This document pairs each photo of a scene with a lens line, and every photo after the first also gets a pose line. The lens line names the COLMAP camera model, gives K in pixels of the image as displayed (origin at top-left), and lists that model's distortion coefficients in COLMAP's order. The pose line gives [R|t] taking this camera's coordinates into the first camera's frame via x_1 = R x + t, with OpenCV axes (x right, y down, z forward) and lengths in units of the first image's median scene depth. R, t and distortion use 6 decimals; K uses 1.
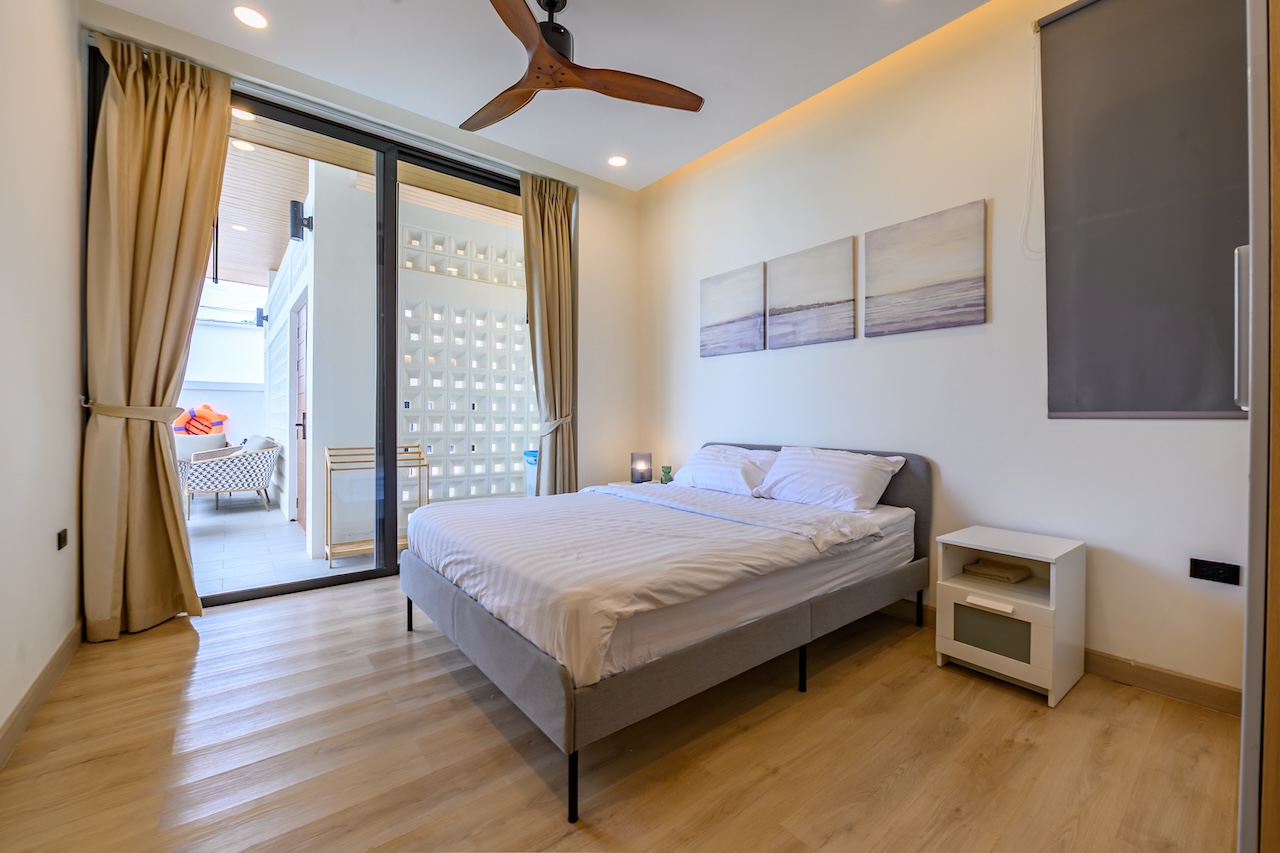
lens RADIAL K [[508.7, 0, 635.1], [0, 508.7, 420.6], [0, 0, 1]] dist [-0.010934, -0.000330]
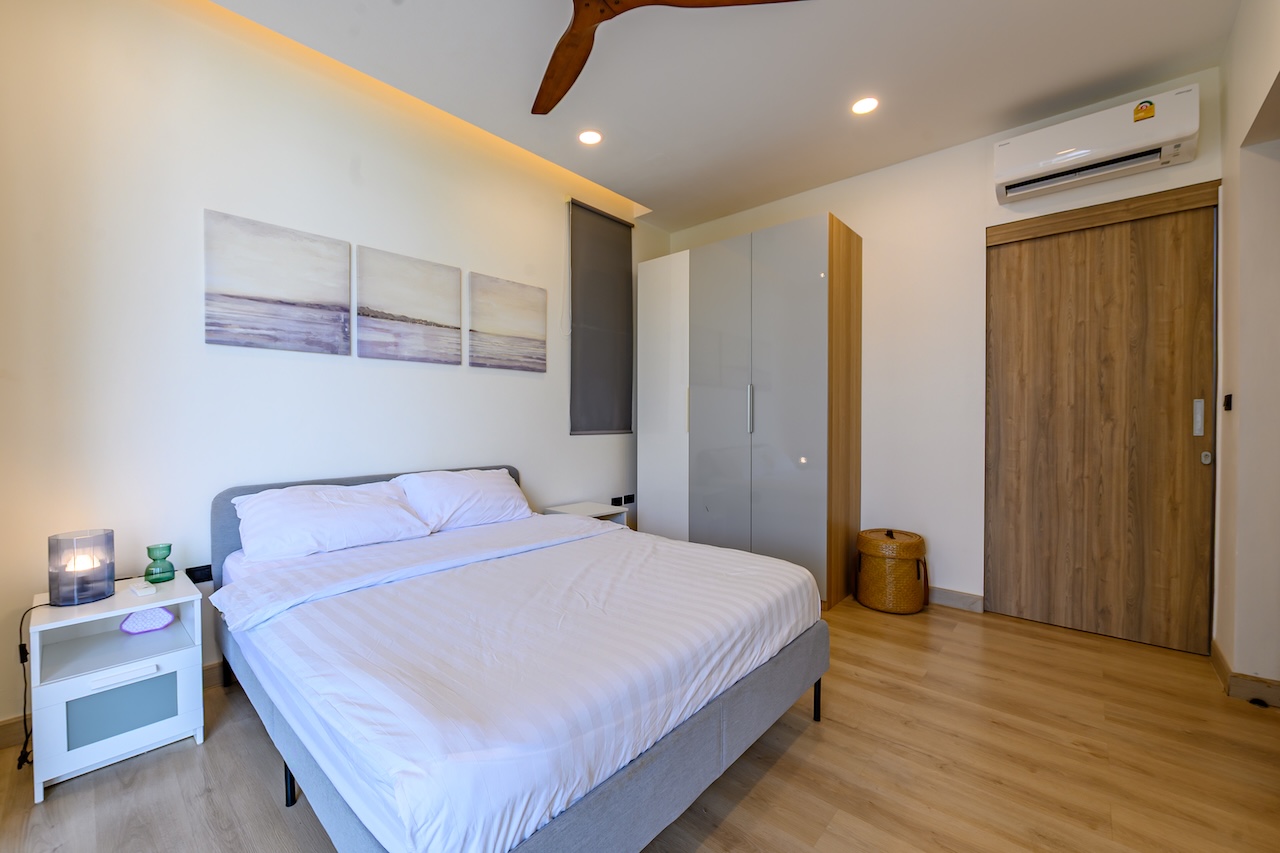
lens RADIAL K [[508.7, 0, 635.1], [0, 508.7, 420.6], [0, 0, 1]] dist [-0.010934, -0.000330]
pose [[-0.165904, -0.007989, 0.986110, -0.647015], [0.004283, 0.999952, 0.008821, -0.048321], [-0.986133, 0.005687, -0.165861, 0.763158]]
